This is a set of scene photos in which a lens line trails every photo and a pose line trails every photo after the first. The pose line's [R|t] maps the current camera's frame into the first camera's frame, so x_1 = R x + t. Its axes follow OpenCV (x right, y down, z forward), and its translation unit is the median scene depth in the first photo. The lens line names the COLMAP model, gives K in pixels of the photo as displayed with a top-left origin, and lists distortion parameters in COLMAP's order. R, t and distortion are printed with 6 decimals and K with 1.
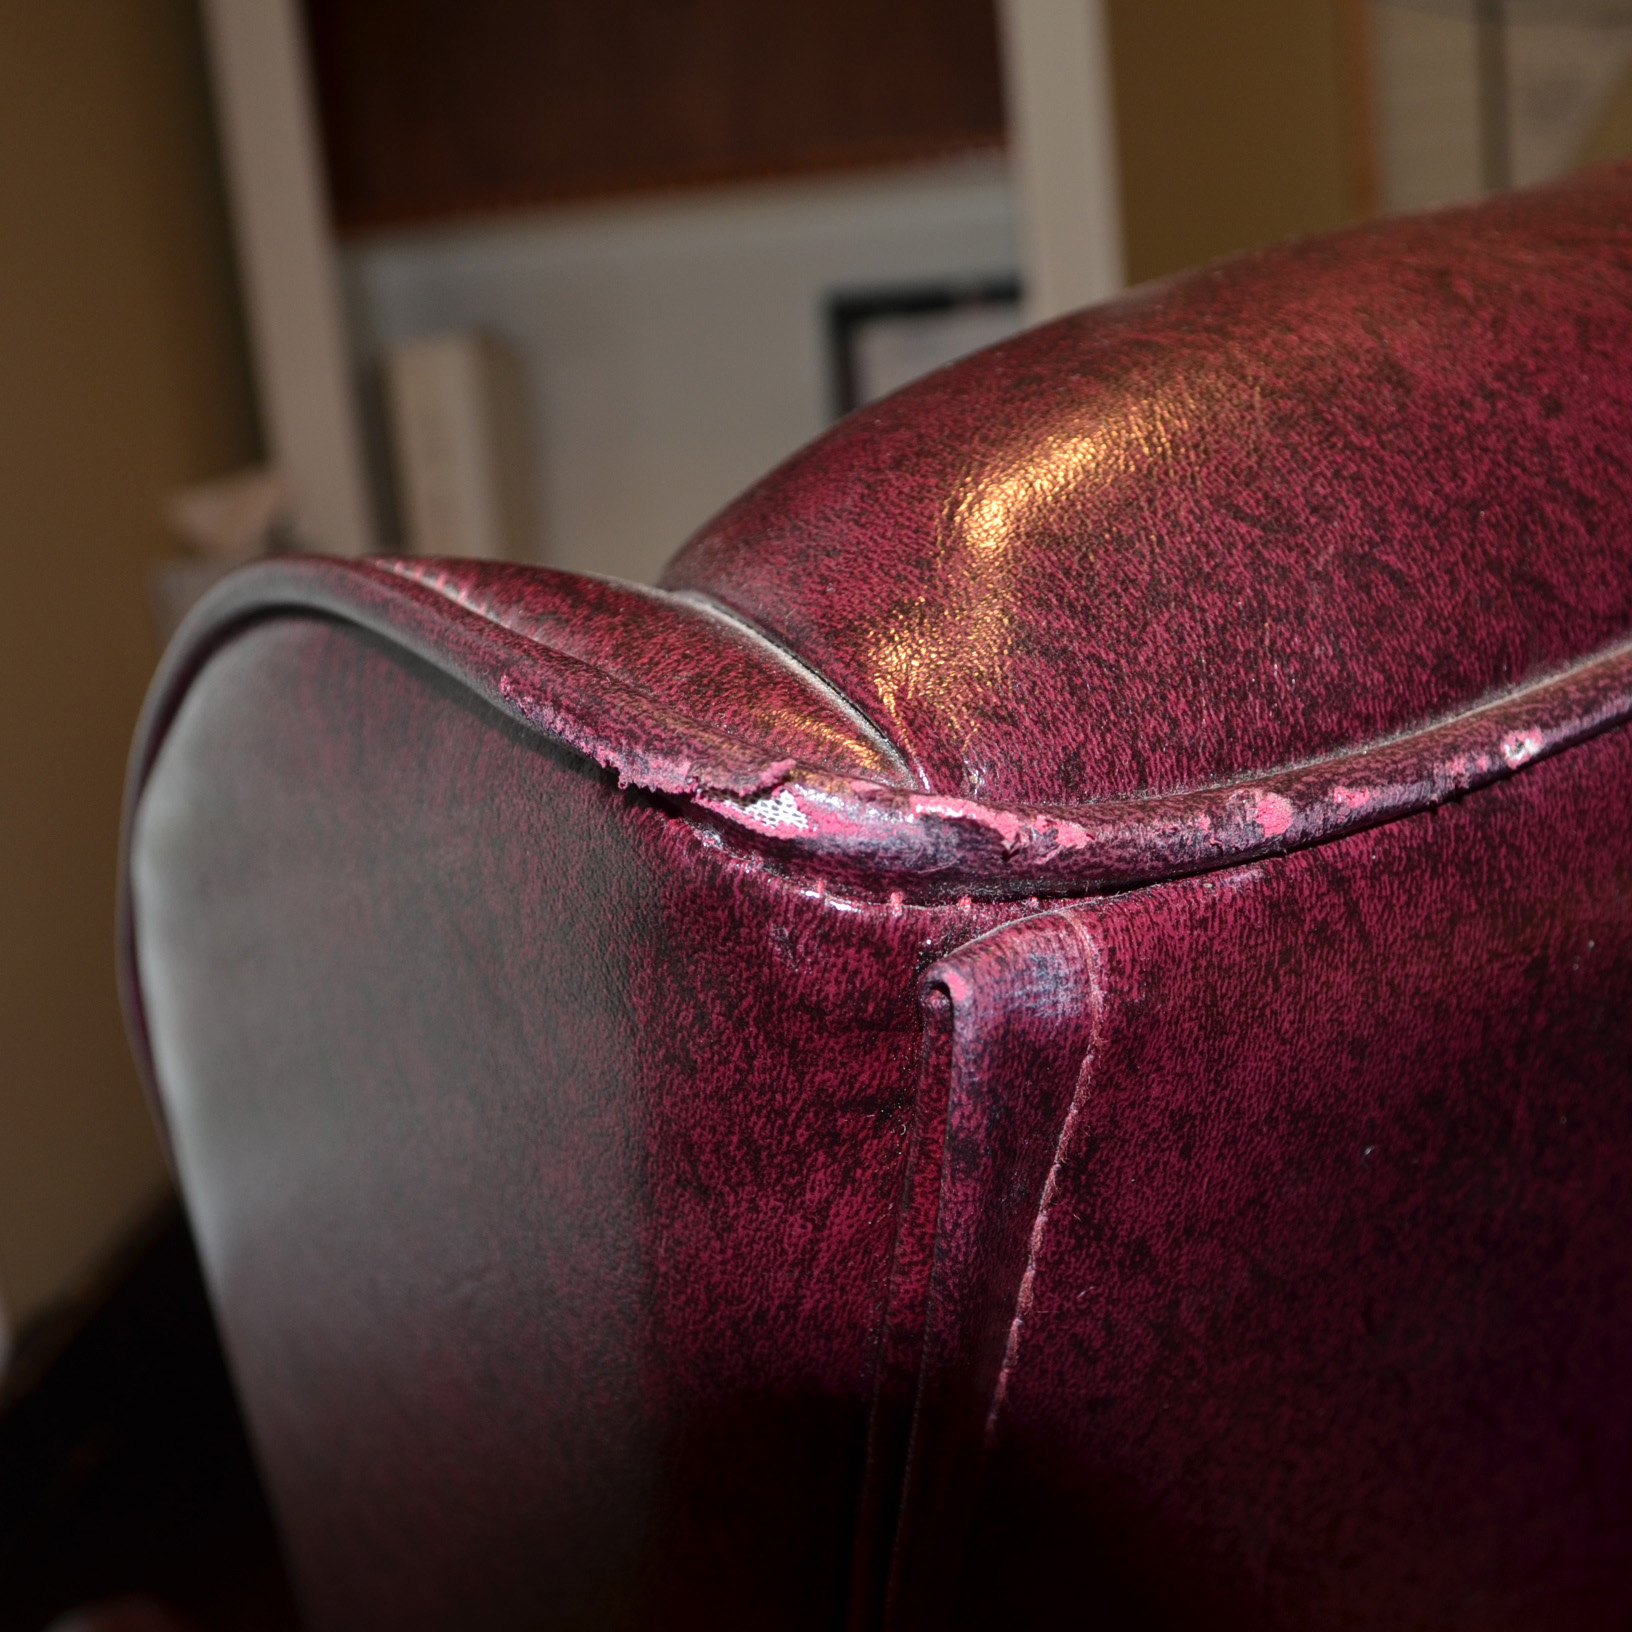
lens RADIAL K [[1927.3, 0, 807.7], [0, 1927.3, 804.3], [0, 0, 1]] dist [-0.085056, 0.000000]
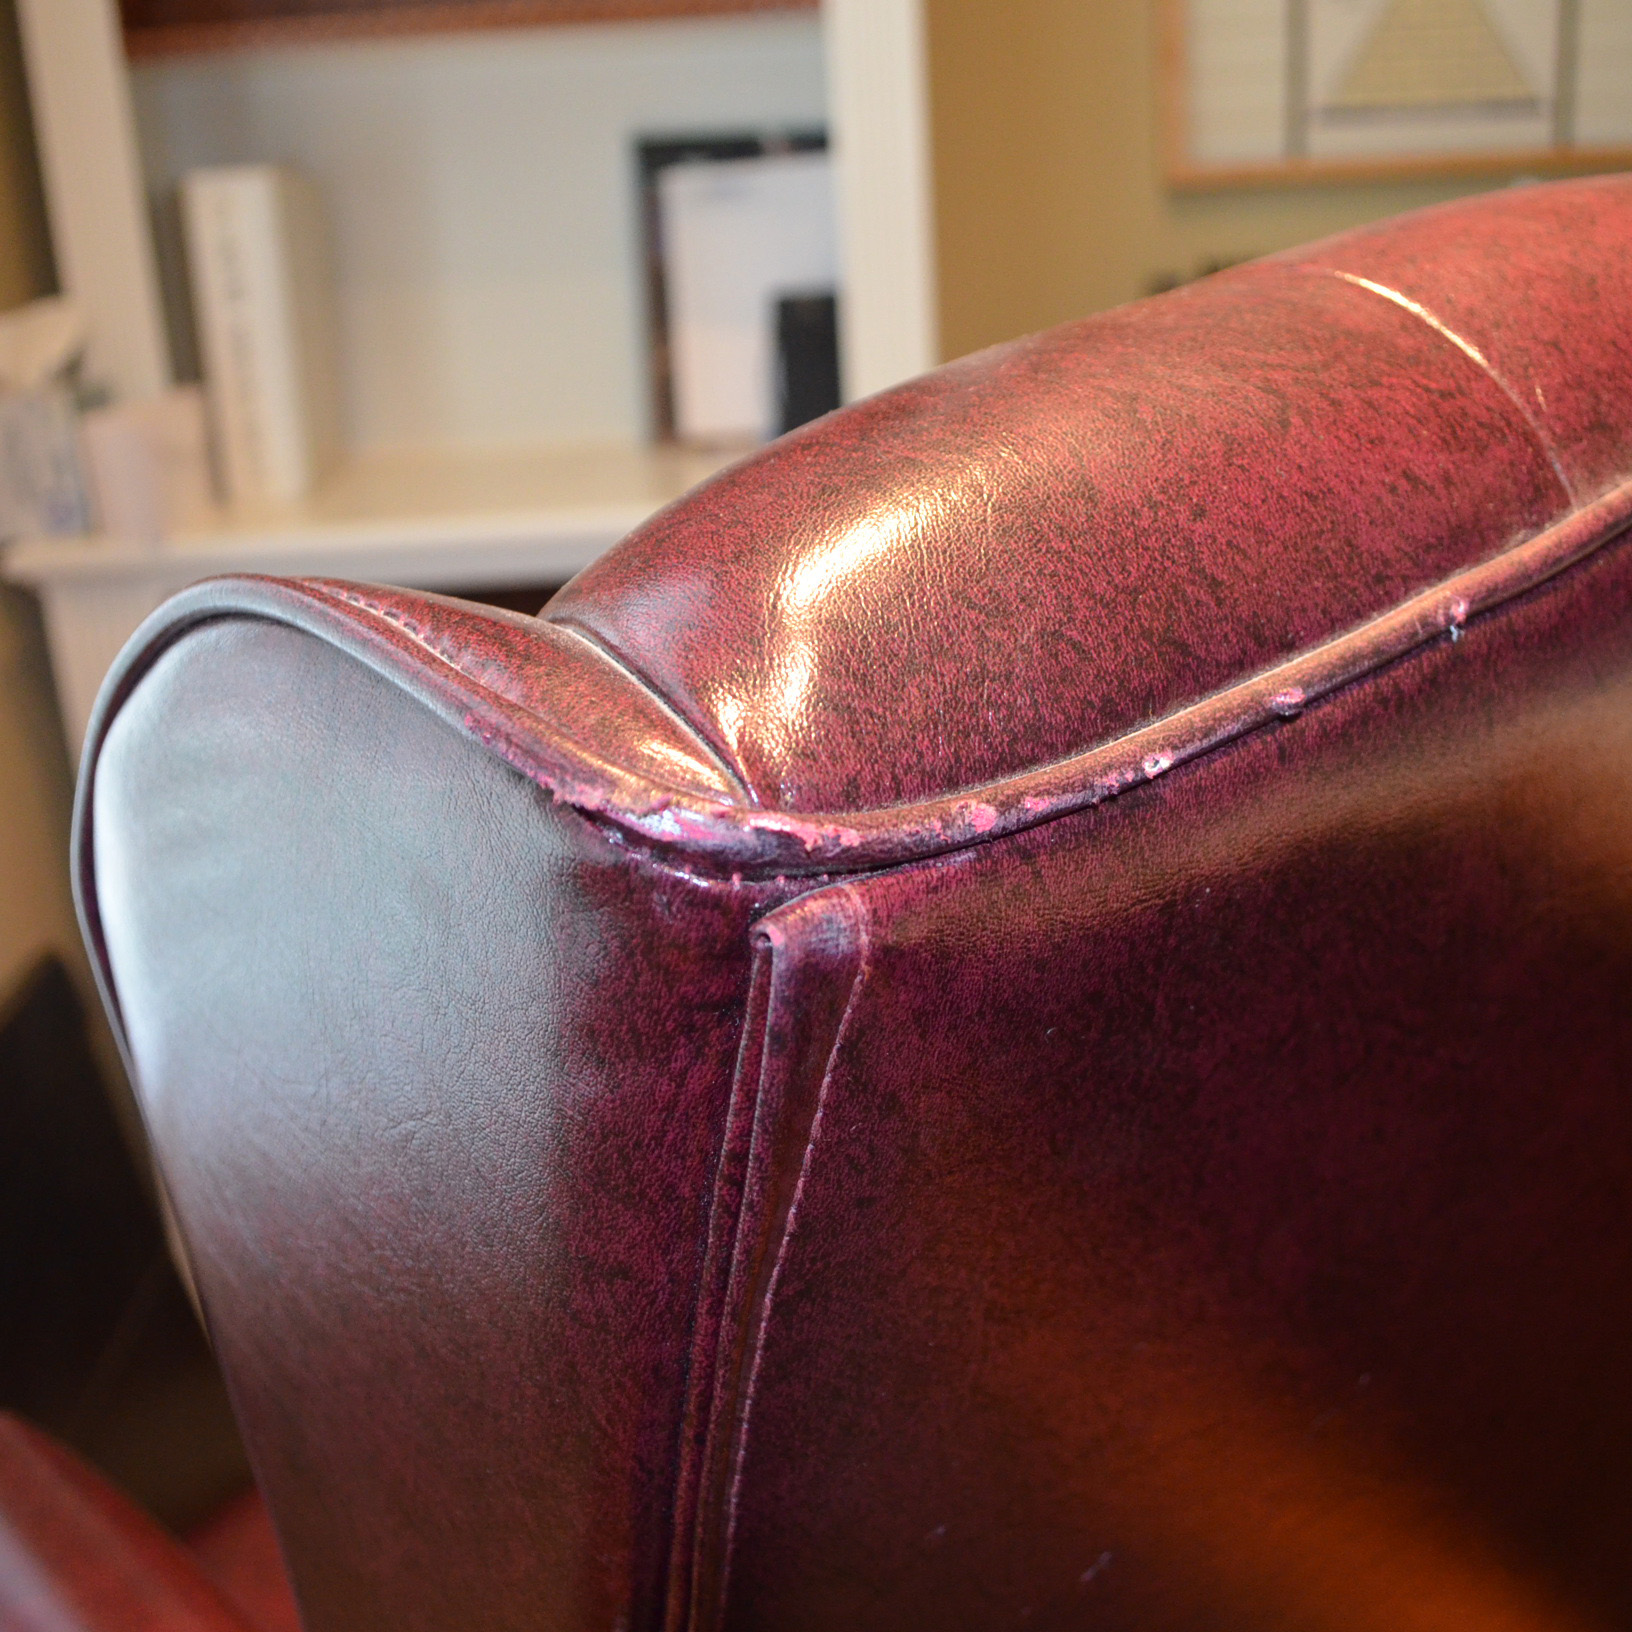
lens RADIAL K [[1927.3, 0, 822.7], [0, 1927.3, 824.5], [0, 0, 1]] dist [-0.085056, 0.000000]
pose [[0.993505, 0.007838, 0.113519, -0.053122], [-0.018793, 0.995227, 0.095757, -0.123936], [-0.112227, -0.097268, 0.988911, -0.461995]]
